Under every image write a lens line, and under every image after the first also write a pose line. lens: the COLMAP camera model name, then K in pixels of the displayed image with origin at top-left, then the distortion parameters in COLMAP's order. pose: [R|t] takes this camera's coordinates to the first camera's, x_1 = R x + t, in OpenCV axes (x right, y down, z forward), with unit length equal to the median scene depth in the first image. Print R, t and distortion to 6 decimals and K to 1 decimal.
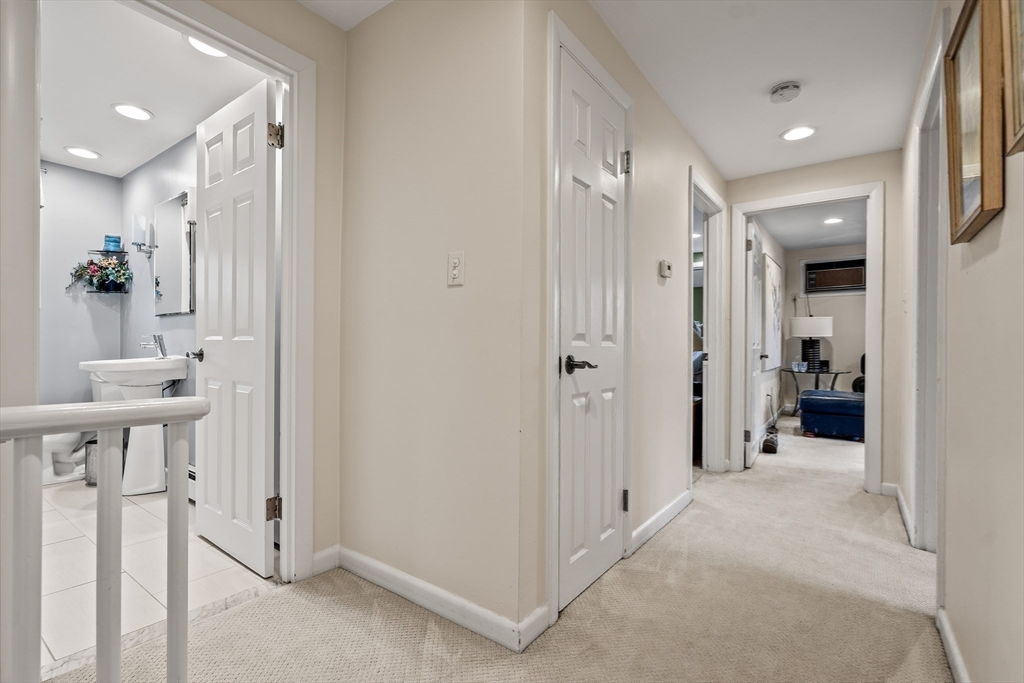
lens RADIAL K [[472.4, 0, 514.3], [0, 472.4, 349.5], [0, 0, 1]] dist [-0.007174, 0.001292]
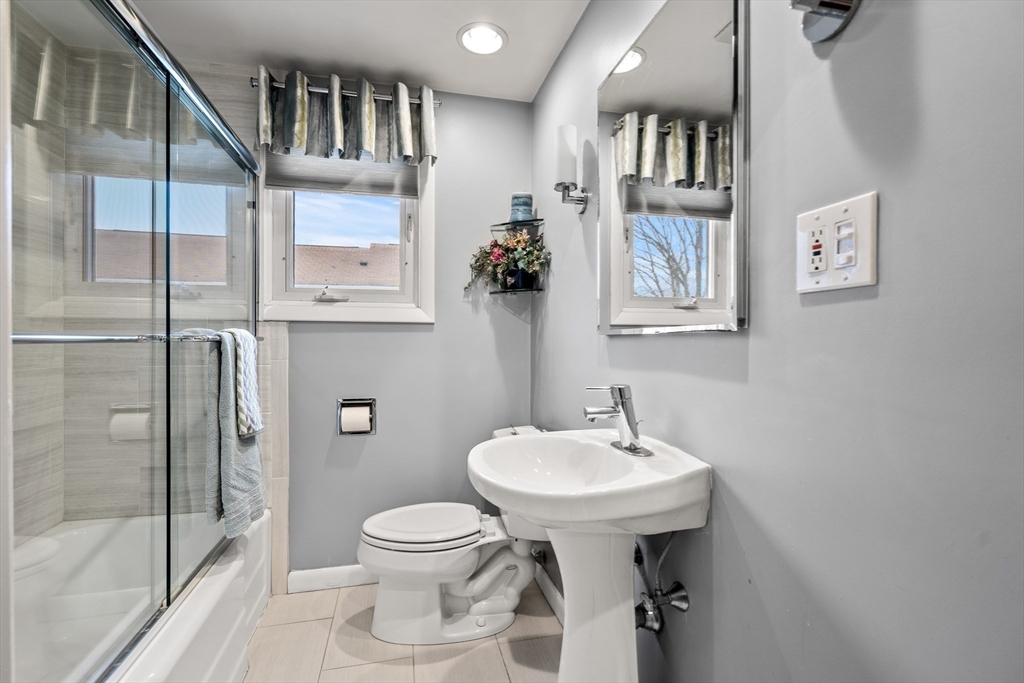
lens RADIAL K [[472.4, 0, 512.4], [0, 472.4, 343.4], [0, 0, 1]] dist [-0.007174, 0.001292]
pose [[0.758981, -0.001031, -0.651112, -0.487141], [-0.000258, 0.999998, -0.001885, -0.055991], [0.651113, 0.001599, 0.758979, 0.553271]]
